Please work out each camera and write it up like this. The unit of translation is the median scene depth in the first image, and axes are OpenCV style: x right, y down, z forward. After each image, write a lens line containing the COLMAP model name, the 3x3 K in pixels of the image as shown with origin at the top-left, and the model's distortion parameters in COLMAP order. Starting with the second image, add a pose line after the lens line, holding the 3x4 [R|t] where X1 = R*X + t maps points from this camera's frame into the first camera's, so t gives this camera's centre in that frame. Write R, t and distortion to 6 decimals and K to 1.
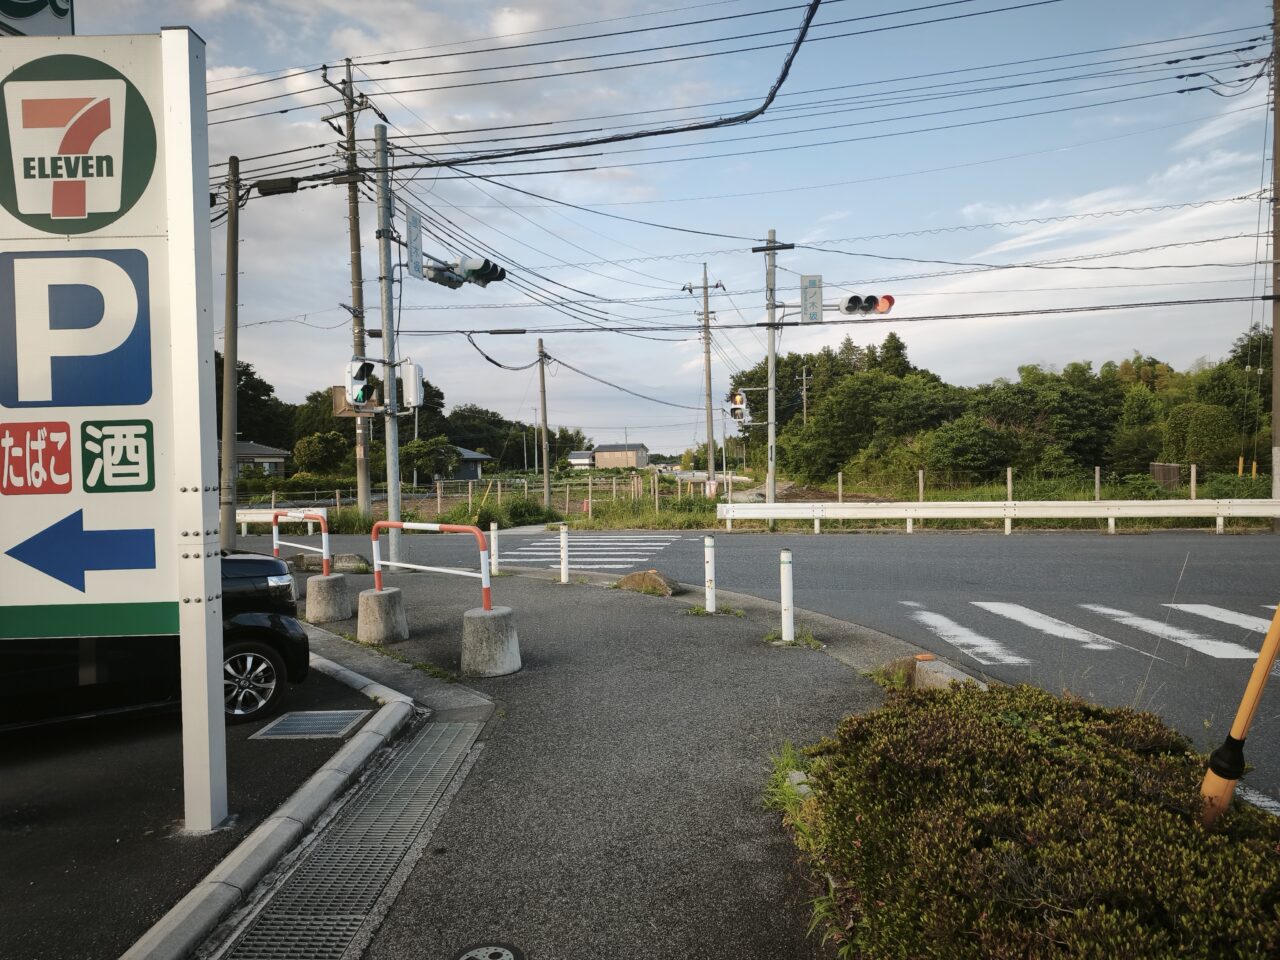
lens RADIAL K [[849.5, 0, 640.0], [0, 849.5, 480.0], [0, 0, 1]] dist [0.020192, -0.003508]
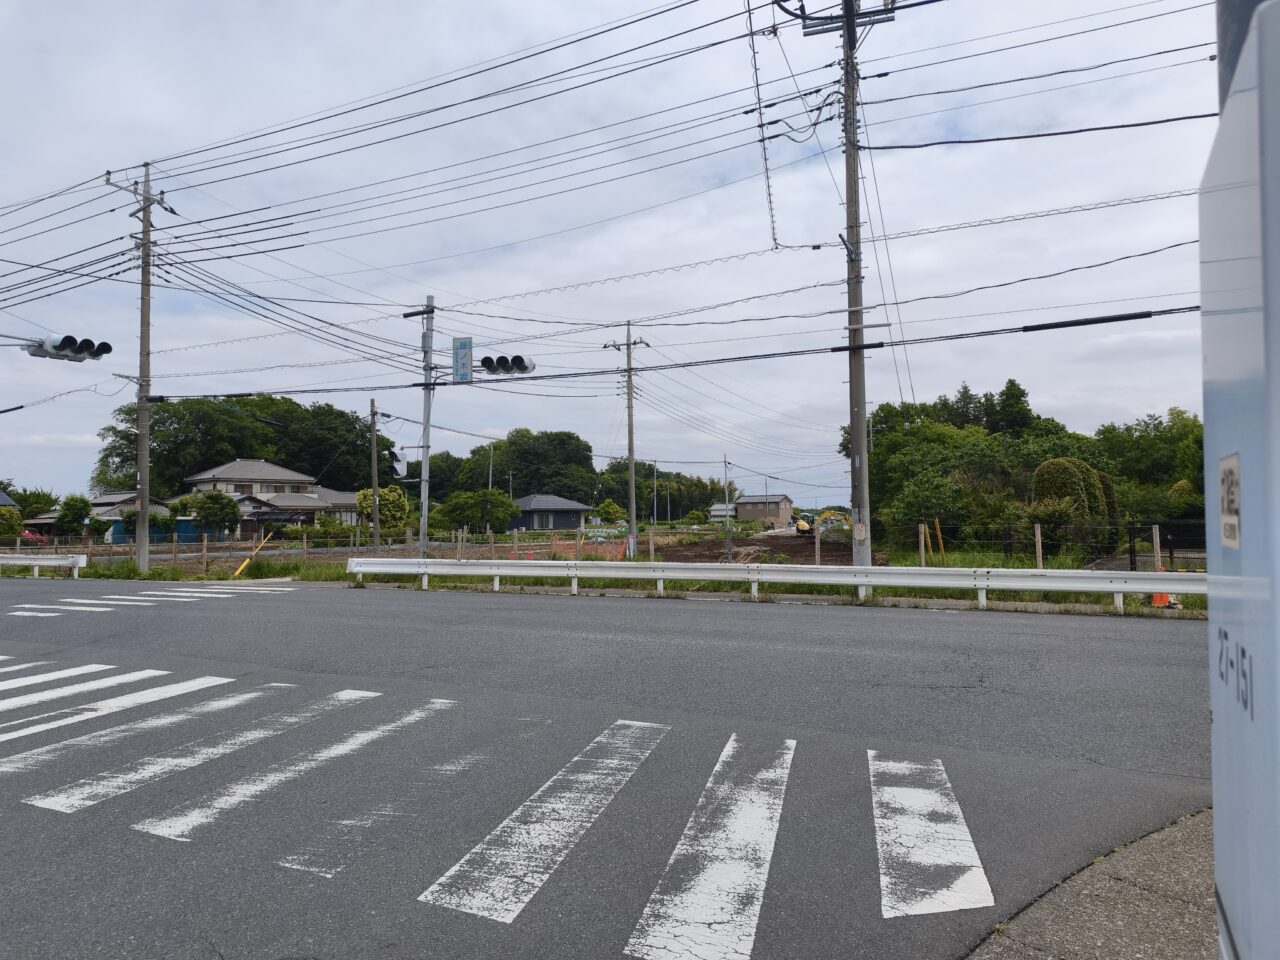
lens RADIAL K [[846.4, 0, 647.2], [0, 846.4, 477.4], [0, 0, 1]] dist [0.046557, -0.044932]
pose [[0.977098, 0.001299, -0.212784, 0.183580], [-0.014790, 0.997977, -0.061825, -0.003137], [0.212273, 0.063556, 0.975141, 0.015730]]
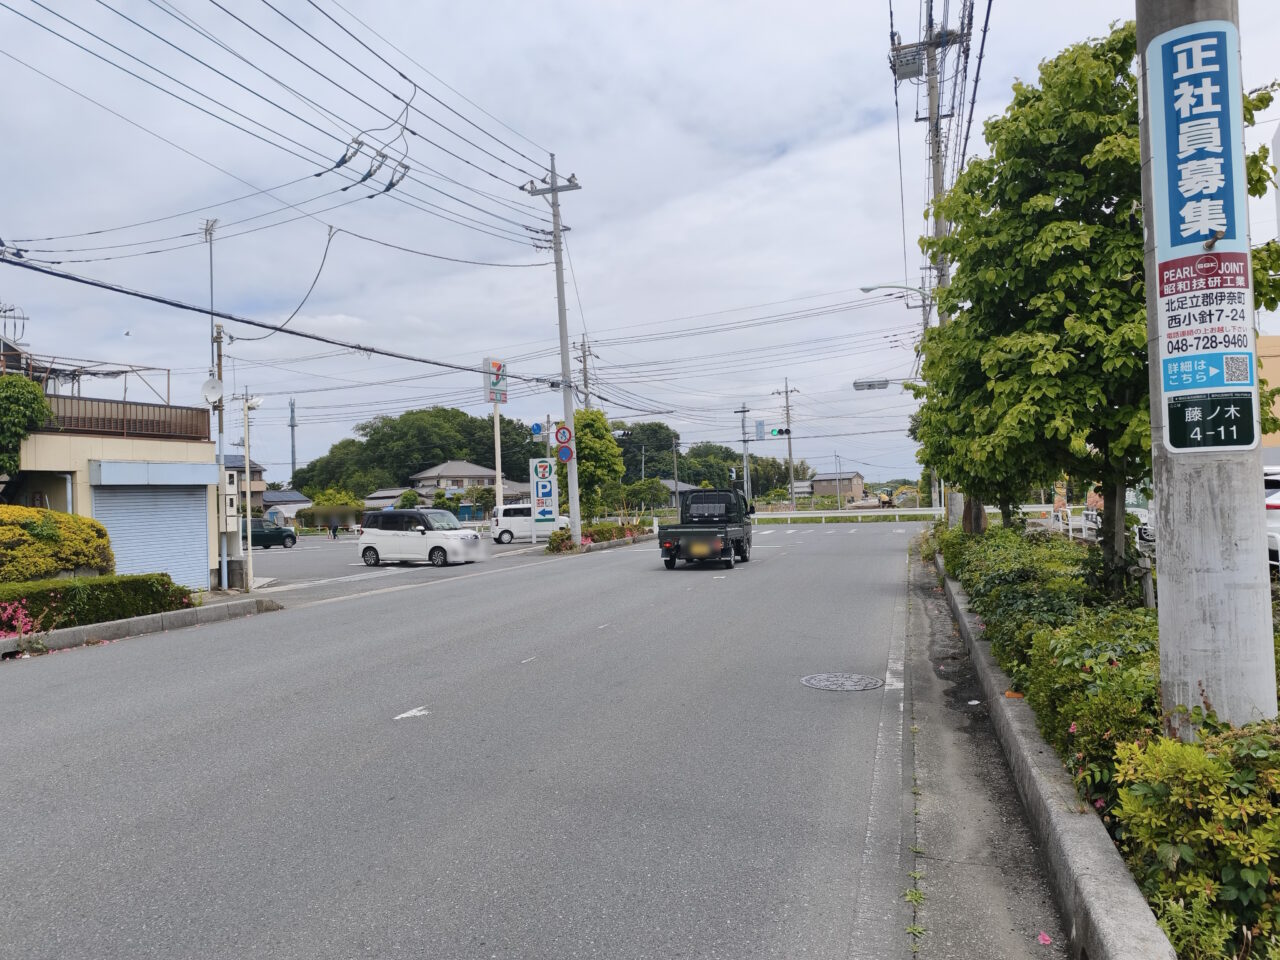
lens RADIAL K [[846.4, 0, 647.2], [0, 846.4, 477.4], [0, 0, 1]] dist [0.046557, -0.044932]
pose [[0.959510, -0.025308, -0.280534, 0.164158], [0.015104, 0.999145, -0.038478, 0.003770], [0.281268, 0.032683, 0.959073, -0.410975]]
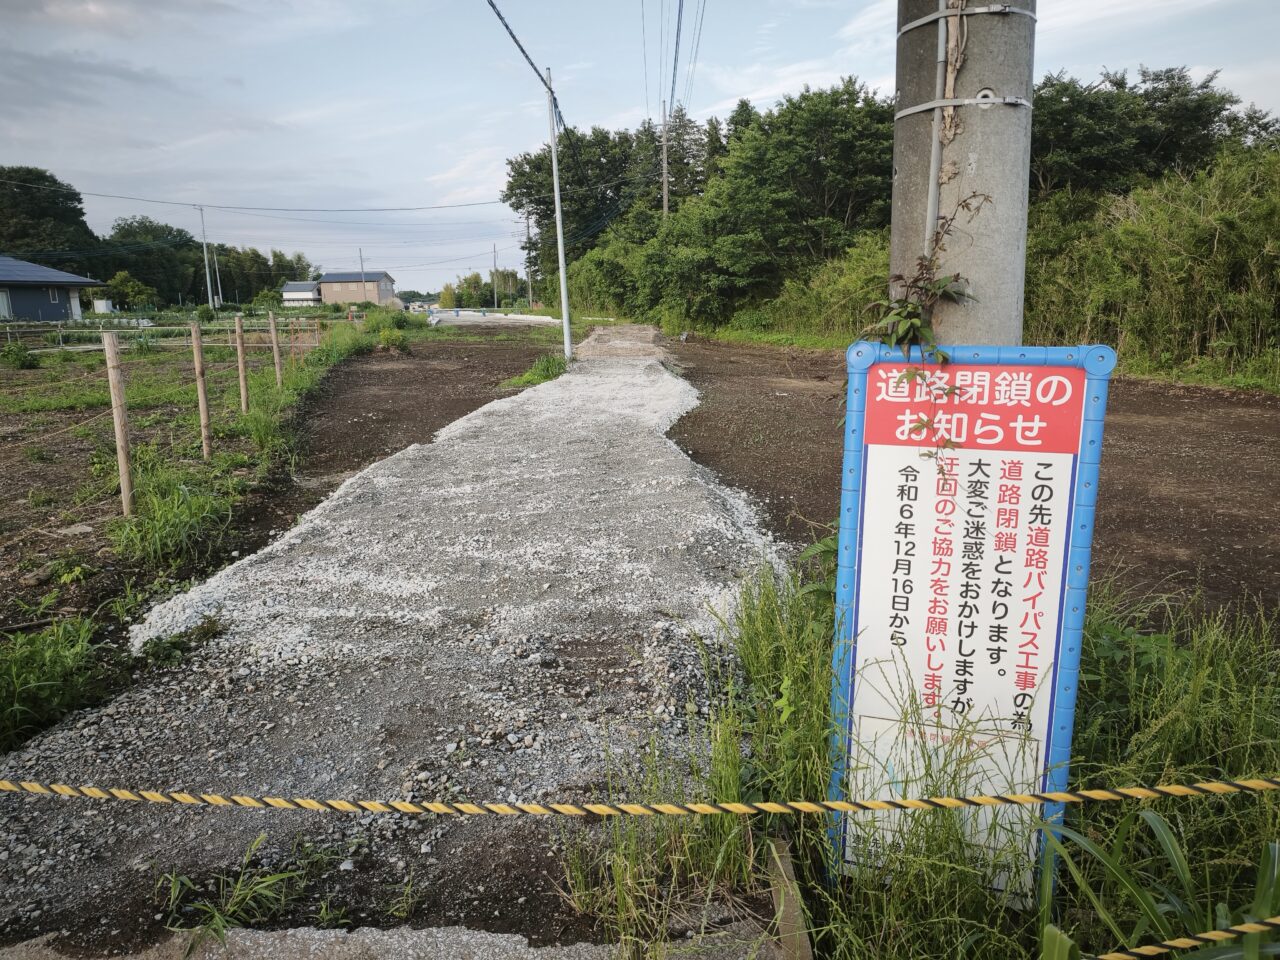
lens RADIAL K [[851.2, 0, 642.9], [0, 851.2, 473.9], [0, 0, 1]] dist [0.050452, -0.055650]
pose [[0.961896, -0.052400, 0.268346, 0.030776], [0.003980, 0.984043, 0.177887, -0.001209], [-0.273385, -0.170041, 0.946756, 0.562245]]
